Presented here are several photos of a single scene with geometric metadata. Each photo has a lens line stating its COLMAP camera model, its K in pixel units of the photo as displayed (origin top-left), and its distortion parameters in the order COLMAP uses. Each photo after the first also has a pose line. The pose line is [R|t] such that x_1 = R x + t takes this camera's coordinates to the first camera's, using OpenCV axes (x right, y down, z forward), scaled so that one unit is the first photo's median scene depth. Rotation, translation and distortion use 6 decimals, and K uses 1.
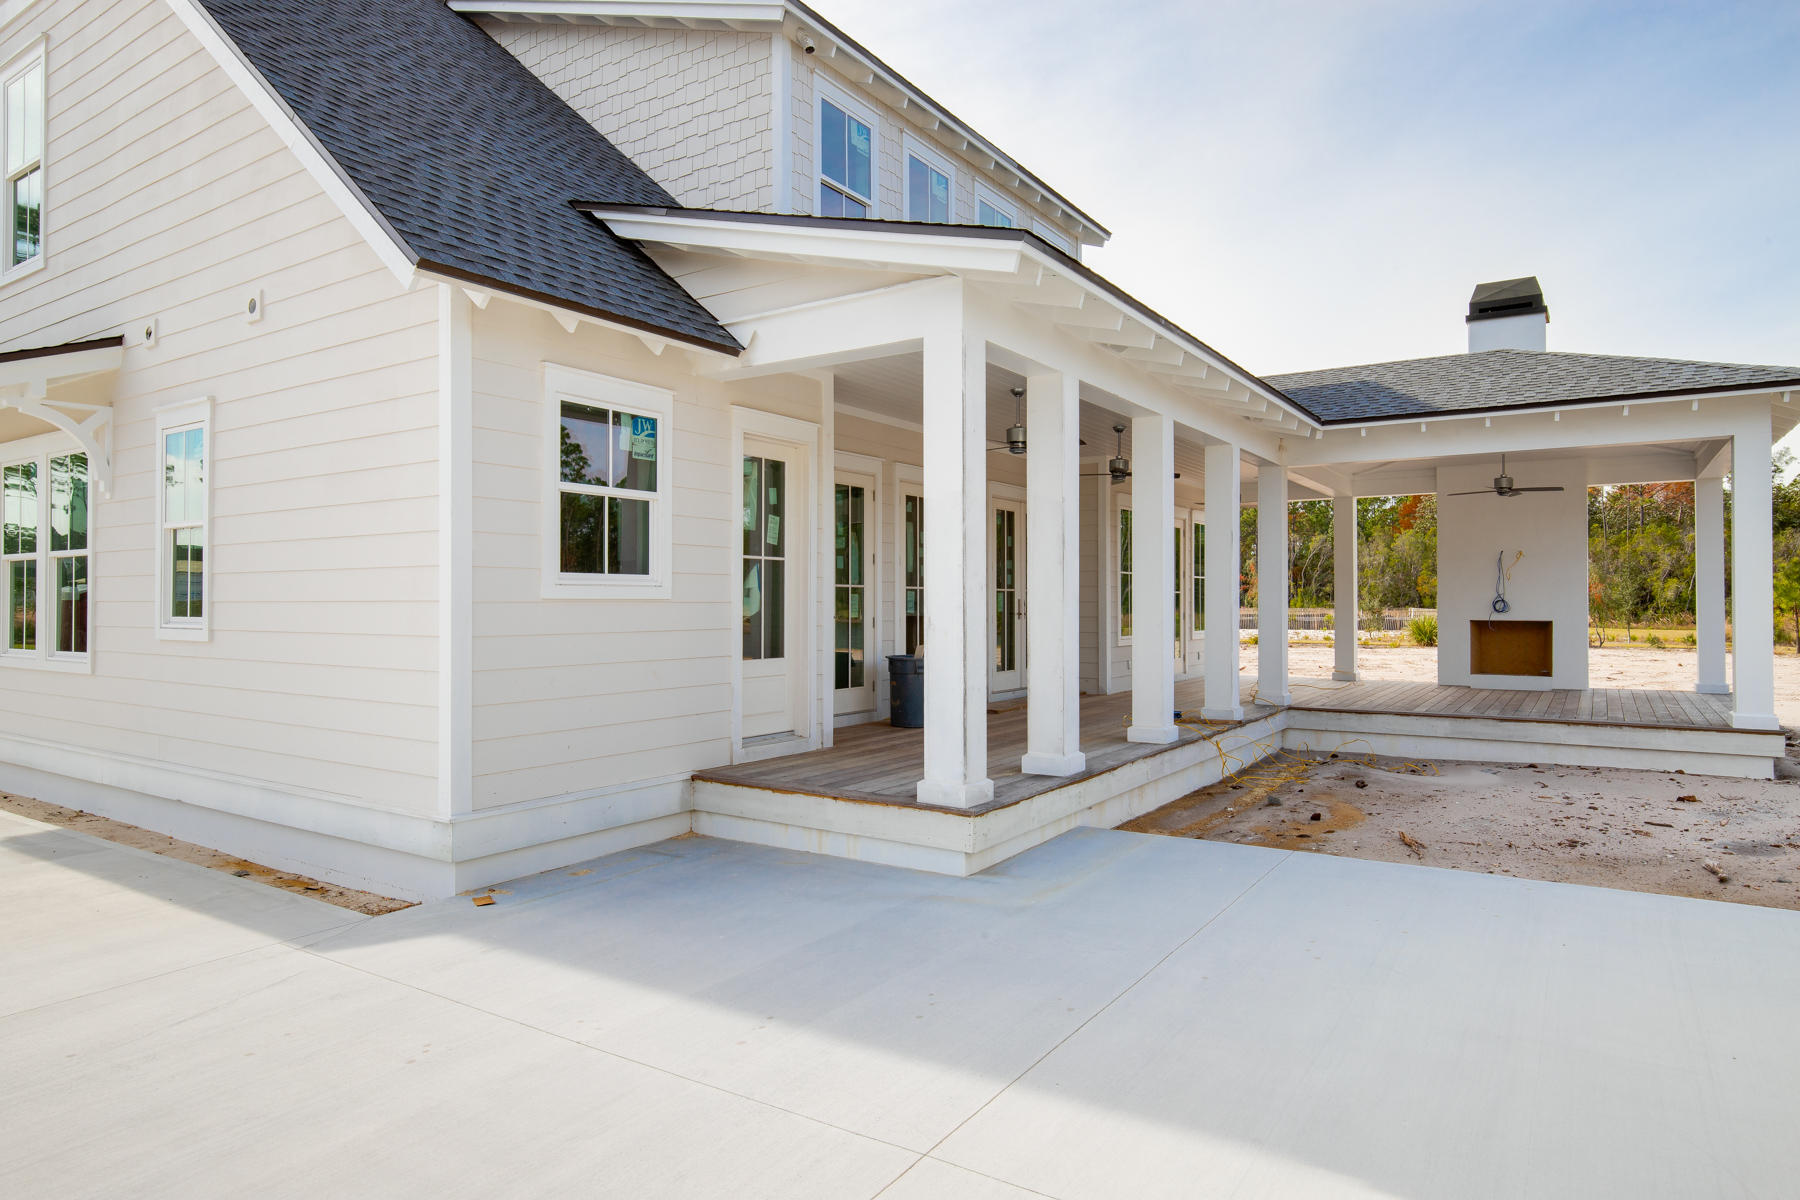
lens RADIAL K [[1039.3, 0, 900.0], [0, 1039.3, 600.0], [0, 0, 1]] dist [-0.001441, -0.000326]
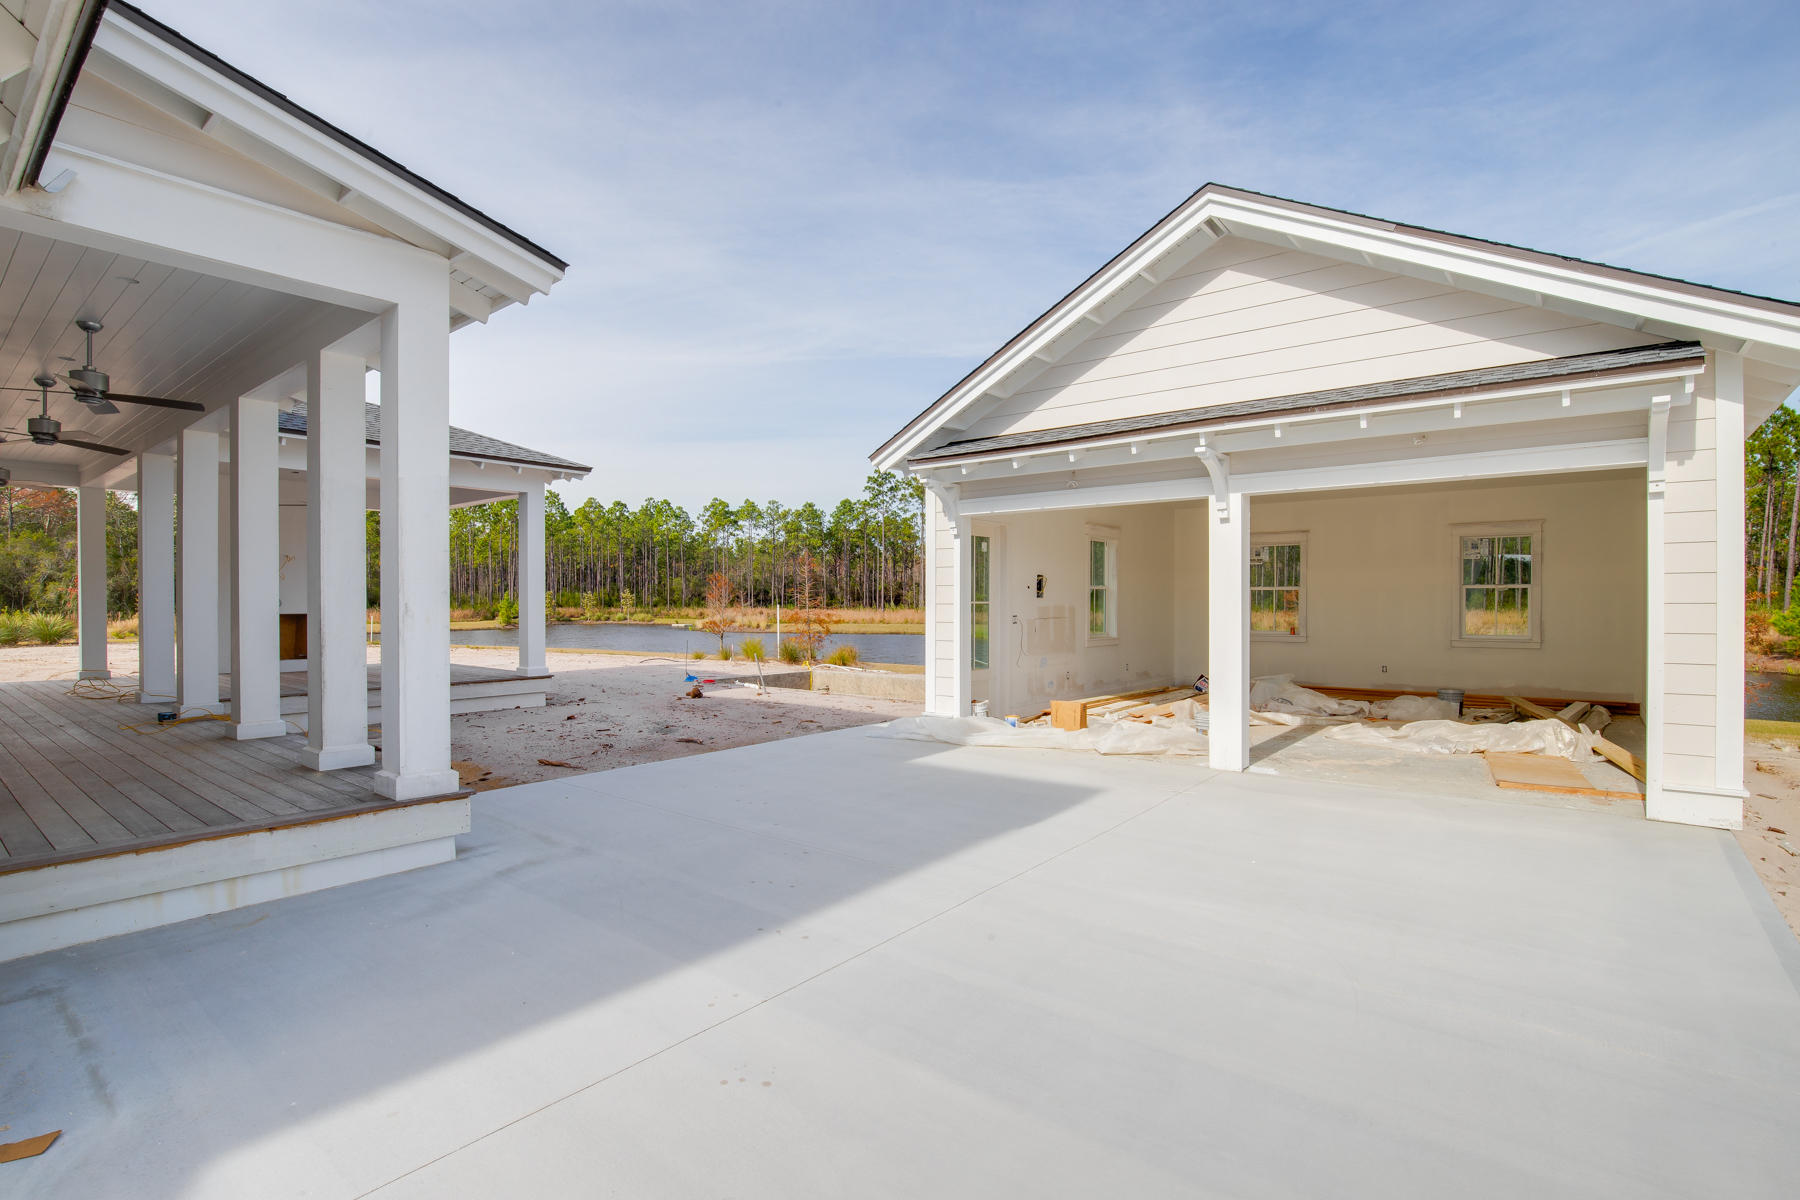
lens RADIAL K [[861.8, 0, 900.0], [0, 861.8, 600.0], [0, 0, 1]] dist [-0.000019, 0.000587]
pose [[0.111544, 0.005260, 0.993746, -0.618599], [-0.001874, 0.999985, -0.005083, 0.015765], [-0.993758, -0.001296, 0.111552, 0.410282]]
